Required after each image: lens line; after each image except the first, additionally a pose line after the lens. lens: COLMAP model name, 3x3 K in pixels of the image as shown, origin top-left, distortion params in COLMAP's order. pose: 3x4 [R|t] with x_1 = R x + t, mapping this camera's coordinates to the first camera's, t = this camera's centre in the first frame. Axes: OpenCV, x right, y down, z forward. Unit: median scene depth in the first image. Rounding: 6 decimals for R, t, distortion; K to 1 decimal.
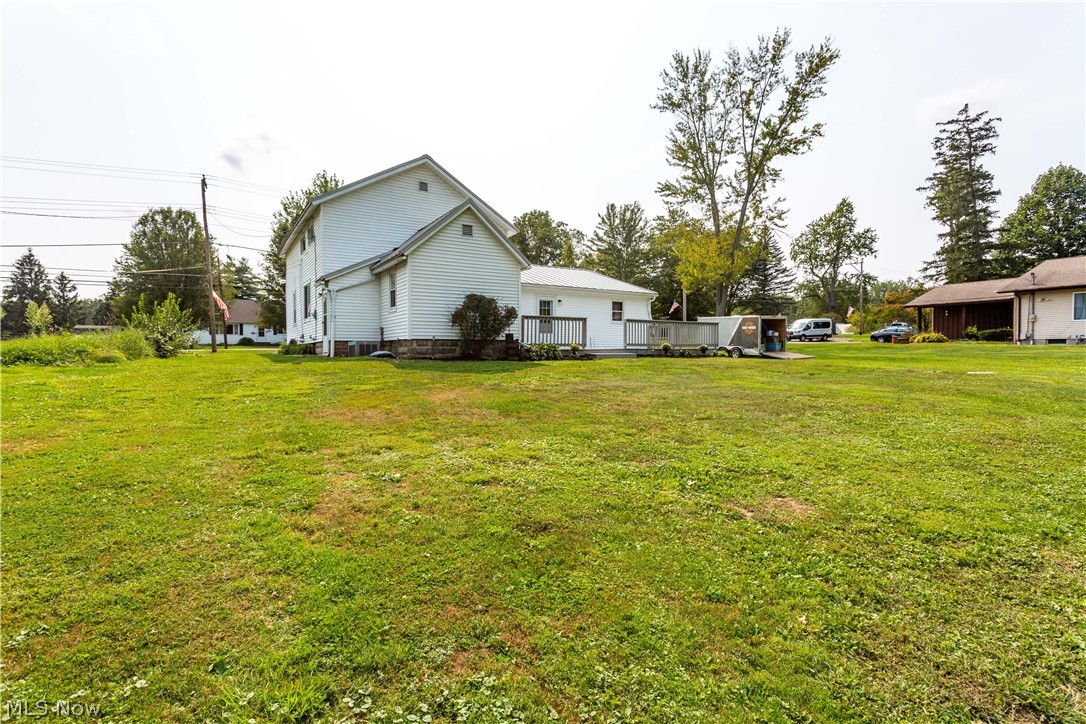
lens RADIAL K [[515.6, 0, 543.2], [0, 515.6, 358.0], [0, 0, 1]] dist [0.012295, 0.000225]
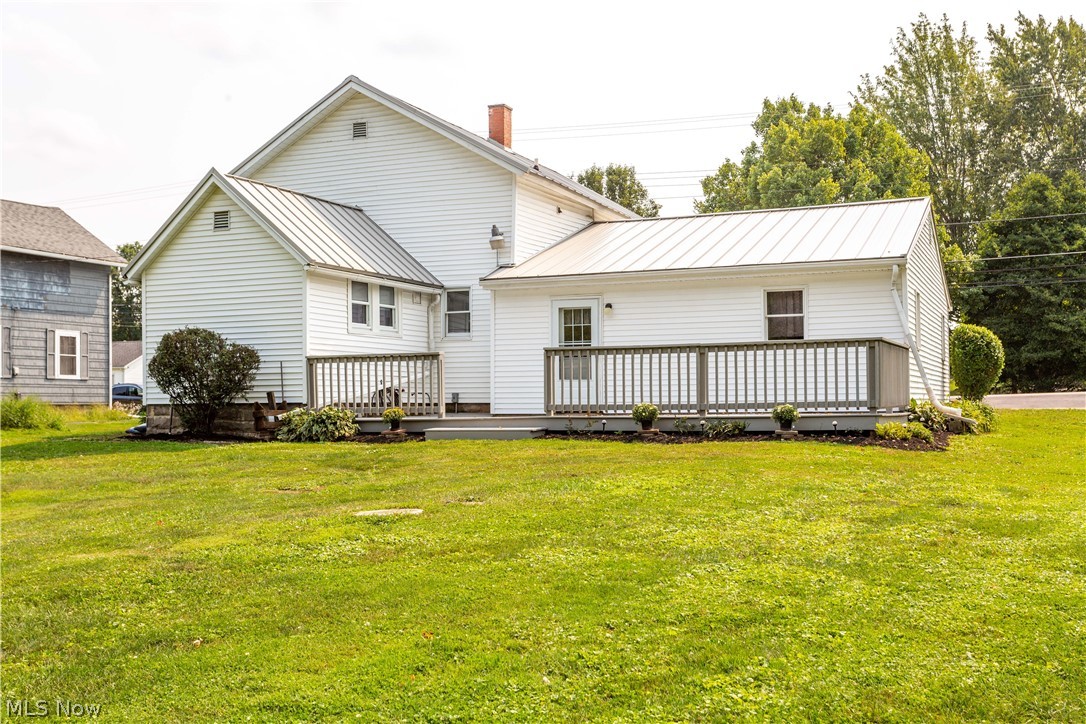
lens RADIAL K [[1227.4, 0, 542.2], [0, 1227.4, 364.3], [0, 0, 1]] dist [0.014307, 0.000000]
pose [[0.491304, -0.023641, -0.870667, 0.917412], [-0.010904, 0.999386, -0.033289, -0.027263], [0.870920, 0.025849, 0.490745, 0.456107]]
